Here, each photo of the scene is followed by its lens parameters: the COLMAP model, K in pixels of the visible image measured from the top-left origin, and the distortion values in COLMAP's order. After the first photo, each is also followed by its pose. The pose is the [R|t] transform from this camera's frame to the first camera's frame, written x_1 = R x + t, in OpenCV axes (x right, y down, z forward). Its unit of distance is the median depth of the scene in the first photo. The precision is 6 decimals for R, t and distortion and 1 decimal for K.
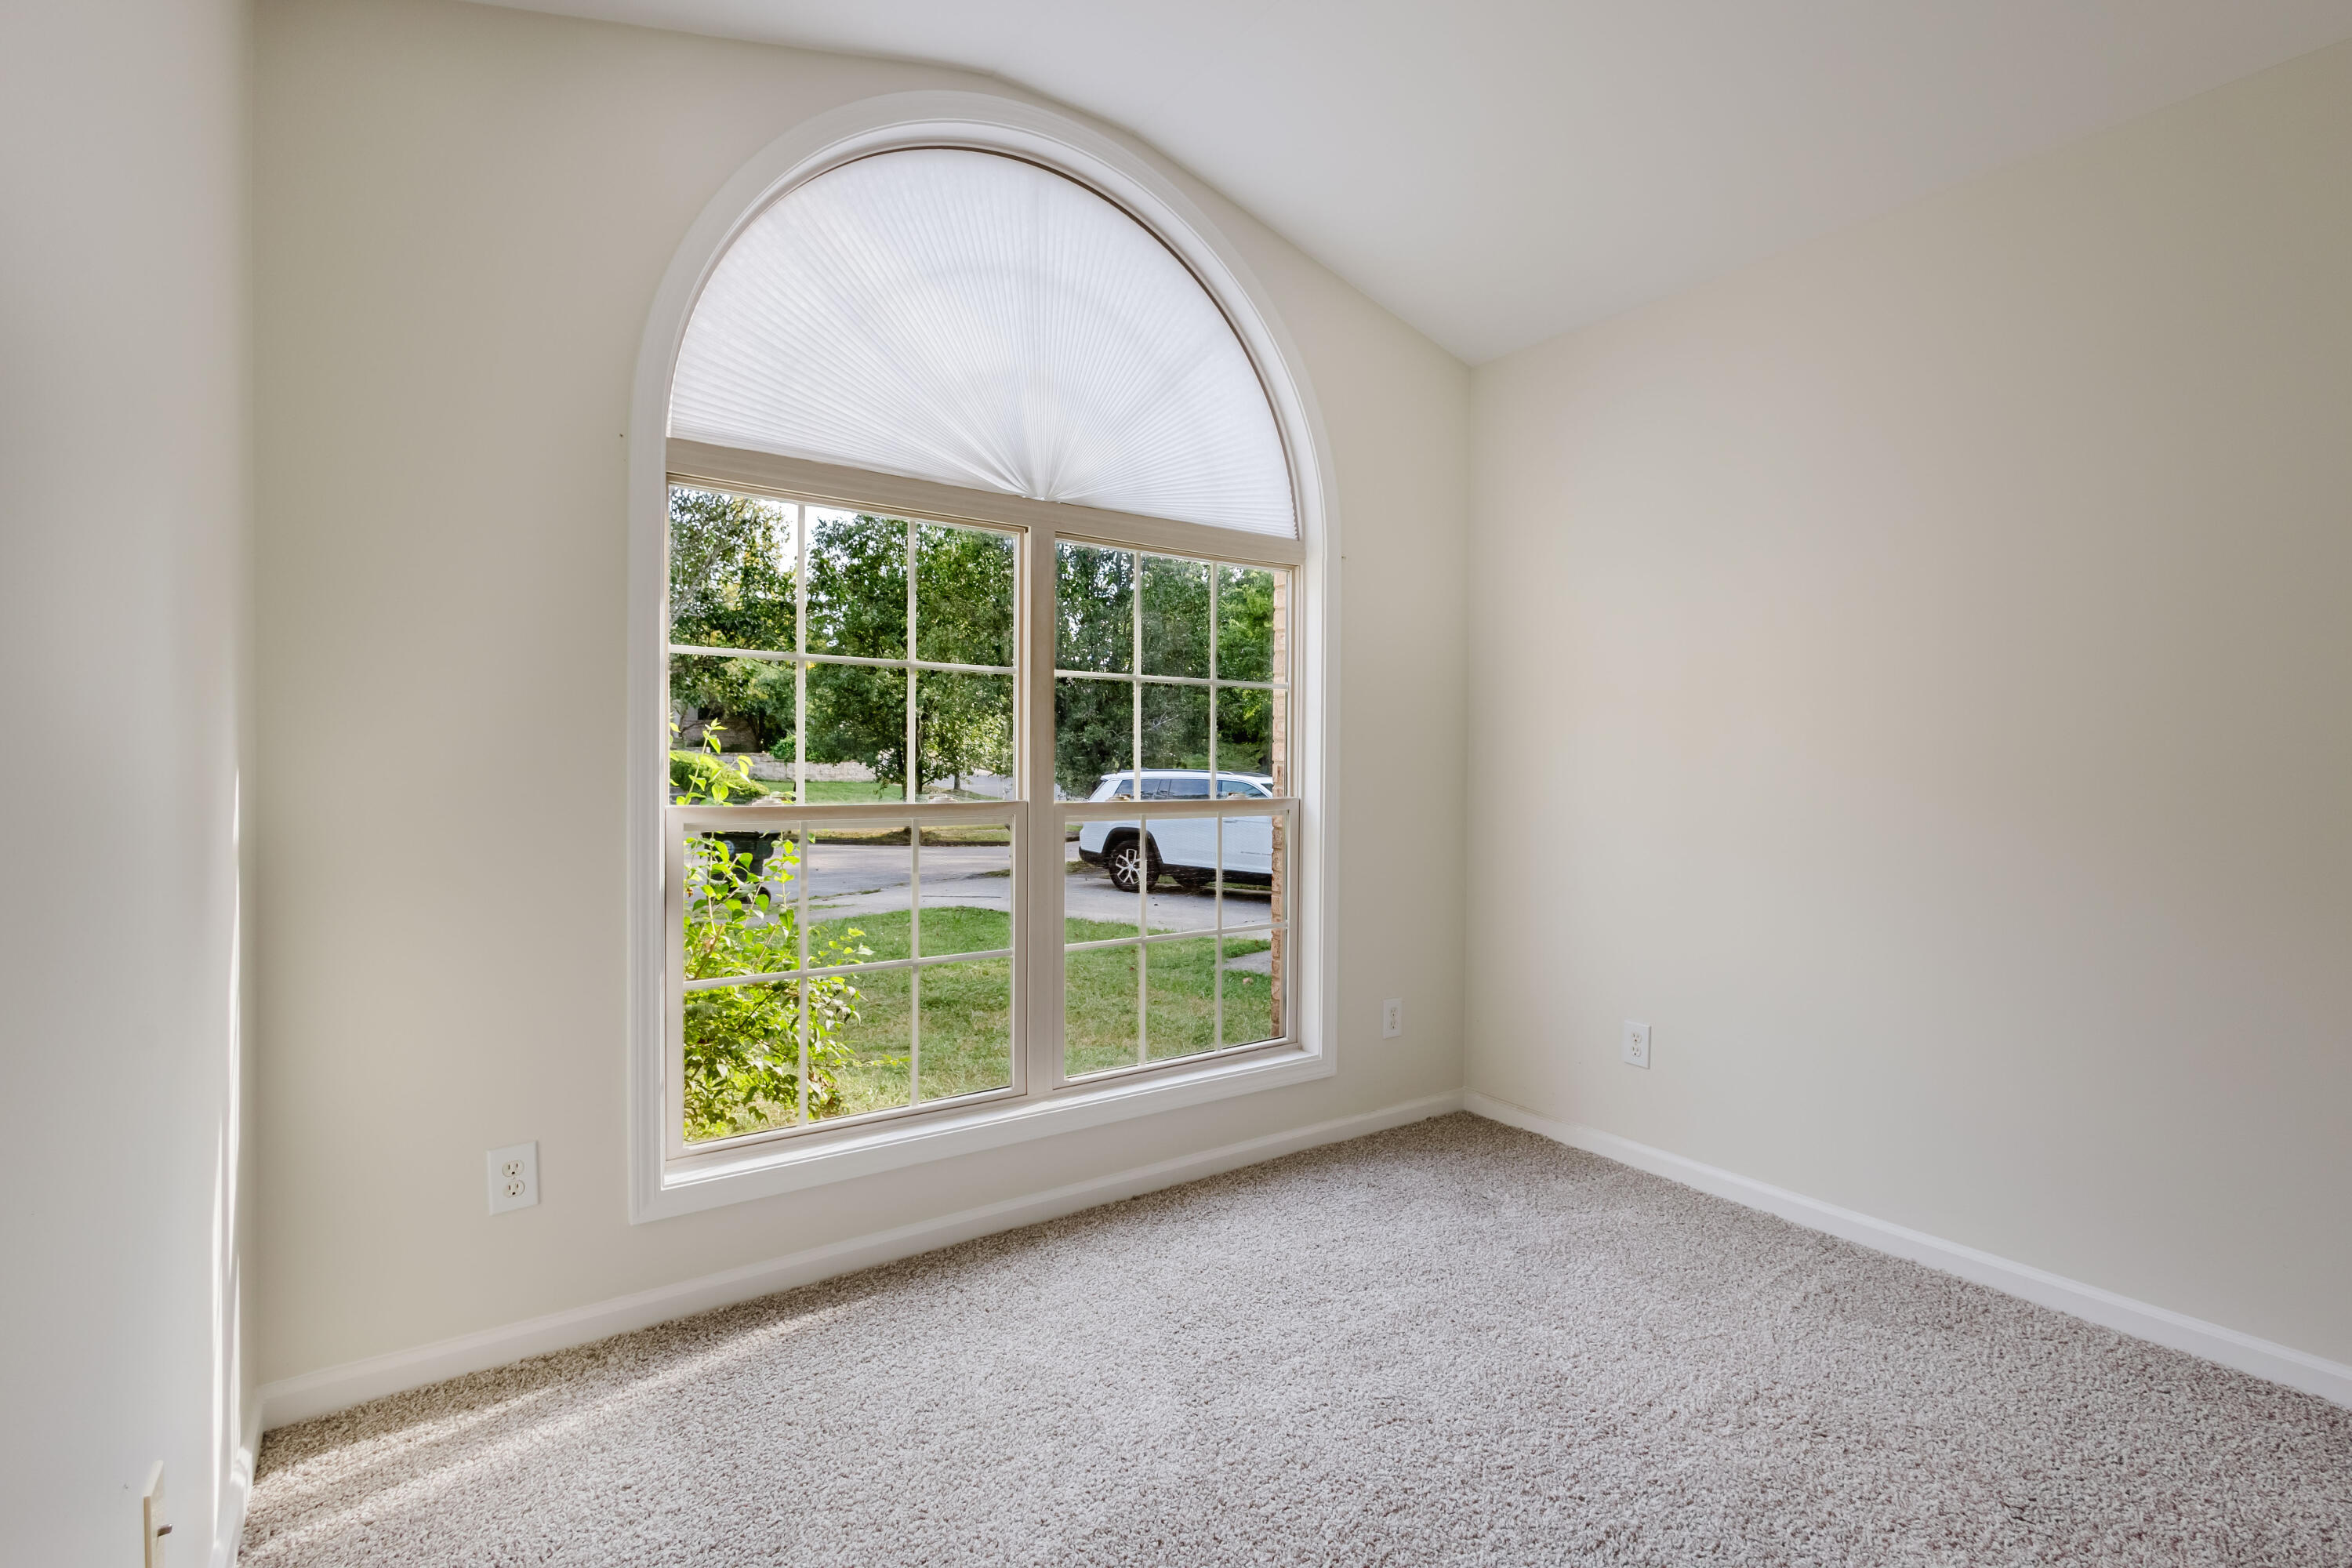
lens RADIAL K [[1082.9, 0, 1183.8], [0, 1082.9, 778.5], [0, 0, 1]] dist [0.008846, -0.000102]
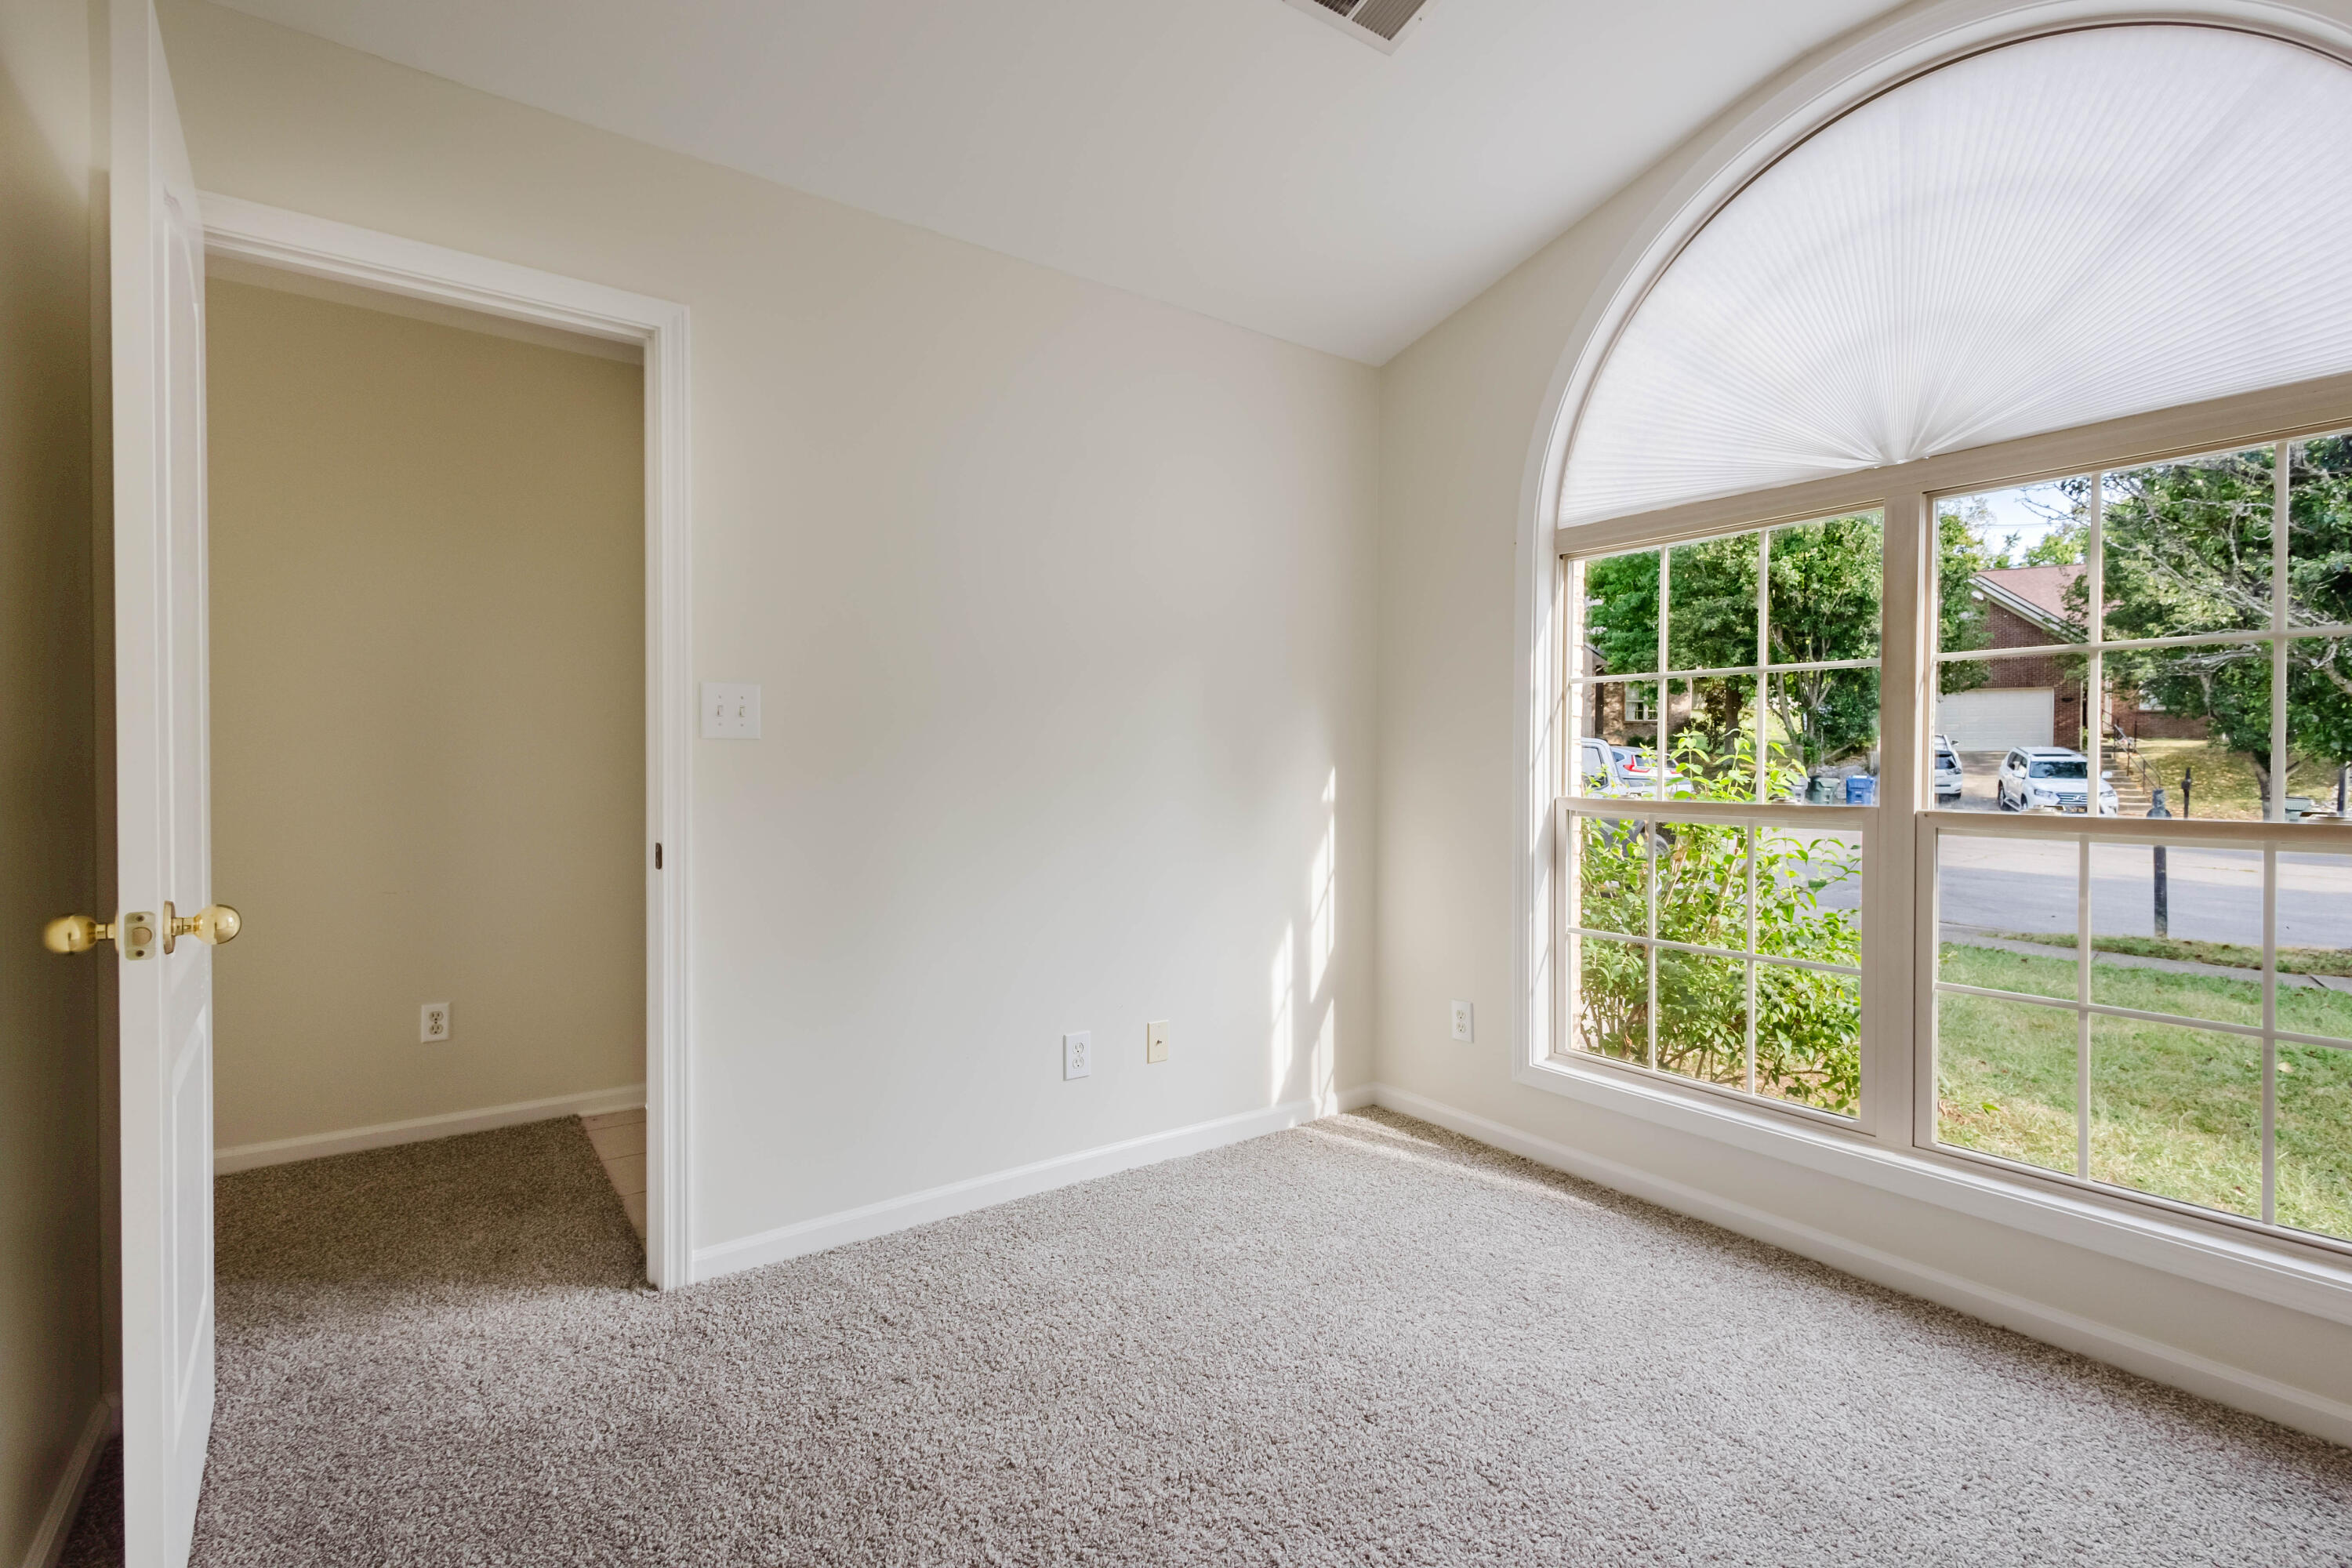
lens RADIAL K [[1082.9, 0, 1183.8], [0, 1082.9, 778.5], [0, 0, 1]] dist [0.008846, -0.000102]
pose [[0.007185, 0.010556, -0.999918, 0.873001], [-0.008894, 0.999905, 0.010492, -0.009721], [0.999935, 0.008818, 0.007278, 0.491911]]
